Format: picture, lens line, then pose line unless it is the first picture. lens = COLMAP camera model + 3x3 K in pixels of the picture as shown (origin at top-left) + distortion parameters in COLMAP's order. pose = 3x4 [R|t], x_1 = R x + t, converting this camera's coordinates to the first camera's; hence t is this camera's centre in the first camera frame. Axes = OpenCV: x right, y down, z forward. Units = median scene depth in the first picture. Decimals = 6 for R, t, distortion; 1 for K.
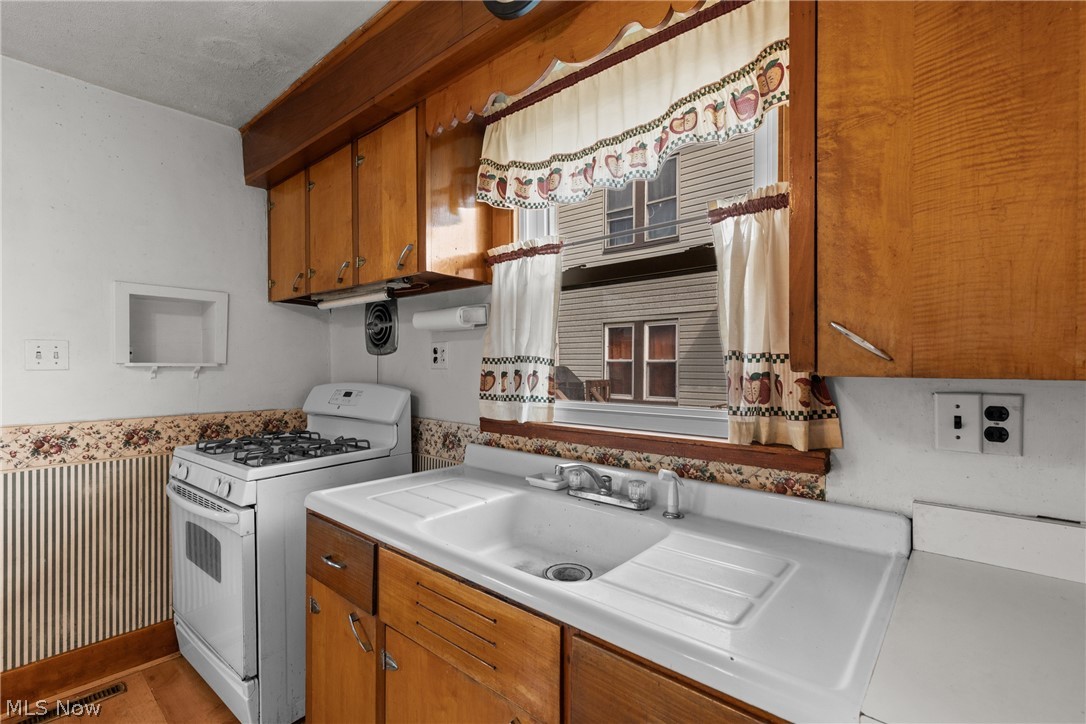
lens RADIAL K [[495.1, 0, 547.1], [0, 495.1, 366.2], [0, 0, 1]] dist [0.006779, -0.000035]
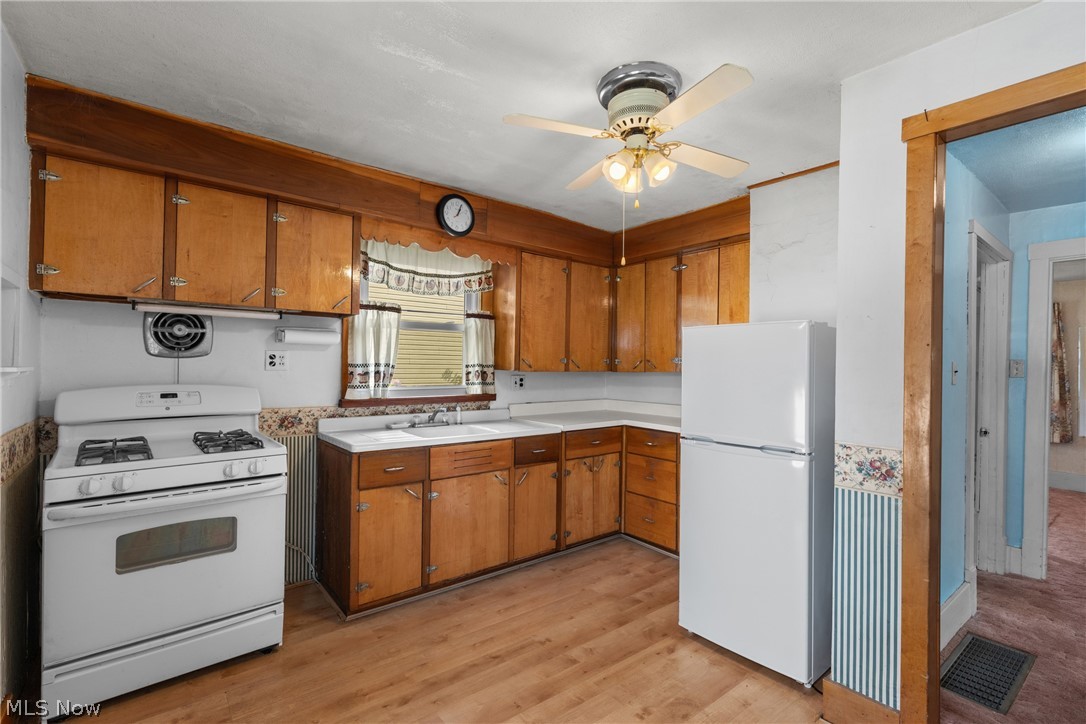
lens RADIAL K [[495.1, 0, 543.3], [0, 495.1, 360.9], [0, 0, 1]] dist [0.006779, -0.000035]
pose [[0.171290, 0.005410, 0.985206, -1.642829], [-0.009698, 0.999946, -0.003805, -0.025849], [-0.985173, -0.008903, 0.171333, 0.057108]]
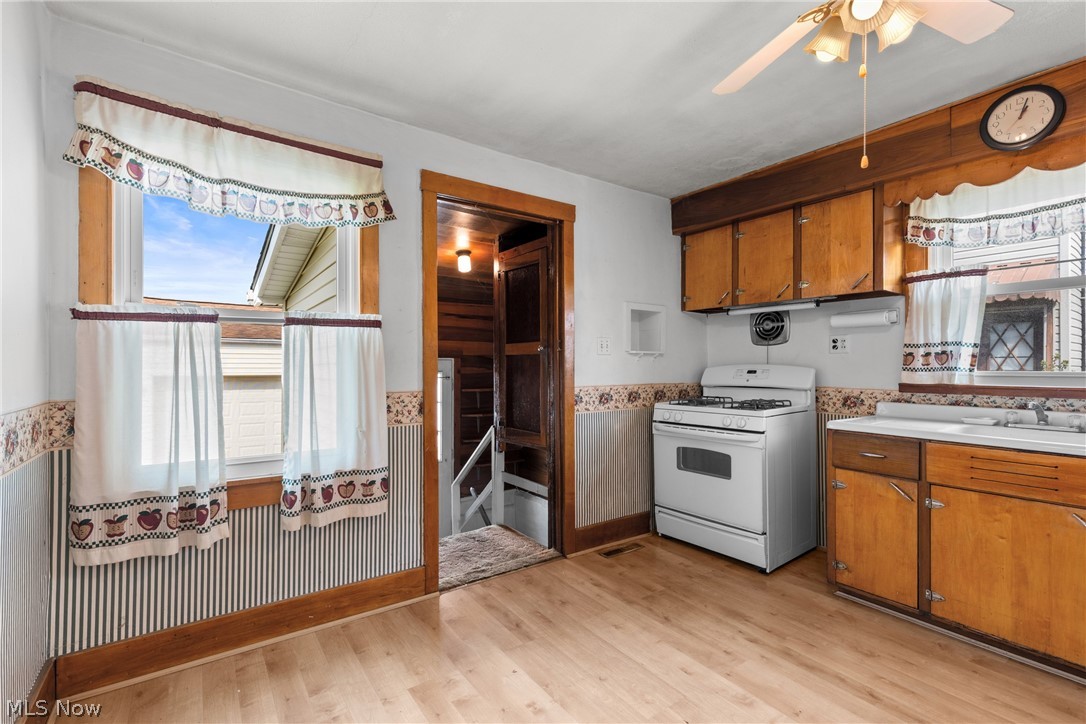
lens RADIAL K [[495.1, 0, 538.8], [0, 495.1, 364.5], [0, 0, 1]] dist [0.006779, -0.000035]
pose [[0.971731, -0.002557, -0.236078, -0.850067], [0.001112, 0.999980, -0.006257, 0.054465], [0.236089, 0.005817, 0.971714, -0.749079]]
